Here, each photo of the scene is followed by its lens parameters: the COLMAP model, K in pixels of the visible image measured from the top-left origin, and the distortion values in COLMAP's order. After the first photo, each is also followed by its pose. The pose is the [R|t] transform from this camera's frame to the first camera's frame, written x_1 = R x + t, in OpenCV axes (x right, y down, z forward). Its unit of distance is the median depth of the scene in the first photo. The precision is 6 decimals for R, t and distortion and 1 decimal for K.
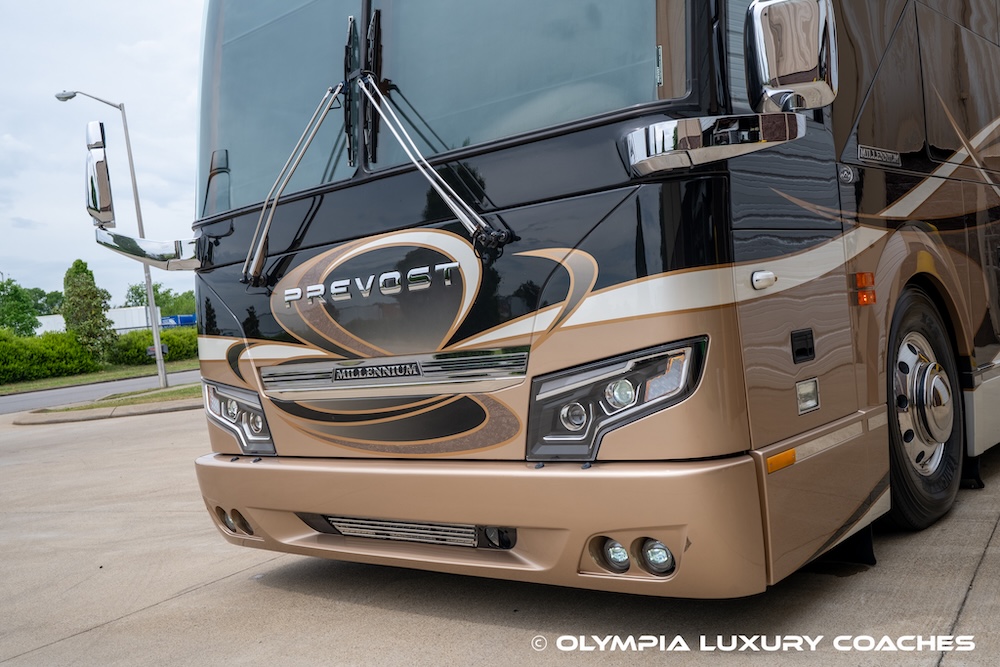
lens RADIAL K [[960.4, 0, 499.1], [0, 960.4, 330.1], [0, 0, 1]] dist [0.072818, 0.000000]
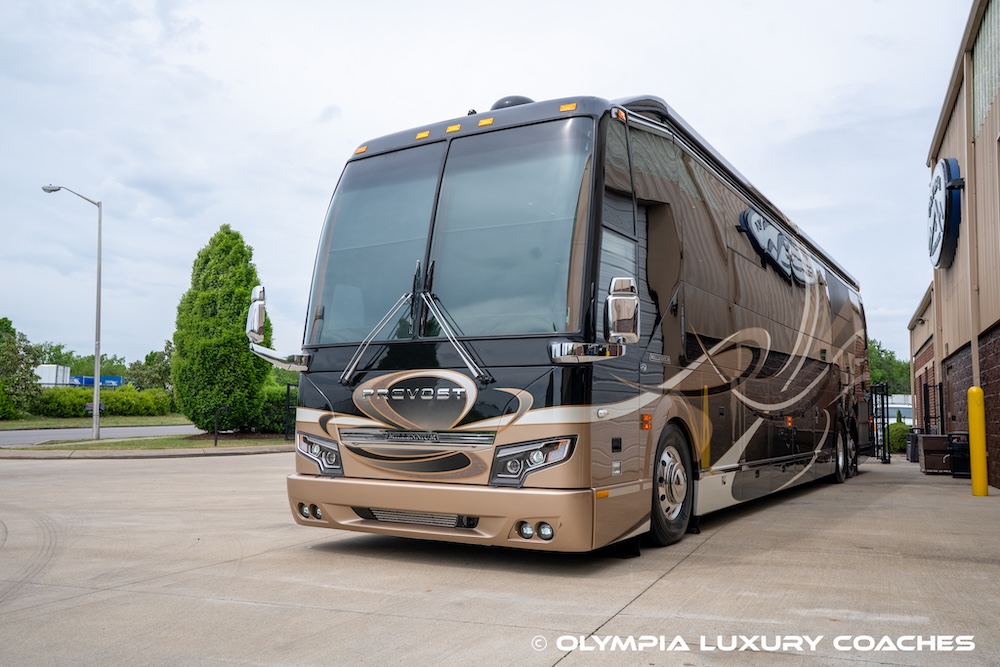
lens RADIAL K [[832.9, 0, 504.1], [0, 832.9, 338.0], [0, 0, 1]] dist [0.053377, -0.007256]
pose [[0.980560, 0.124848, 0.151378, -0.229501], [-0.107925, 0.987450, -0.115303, 0.020067], [-0.163874, 0.096724, 0.981728, -0.761854]]
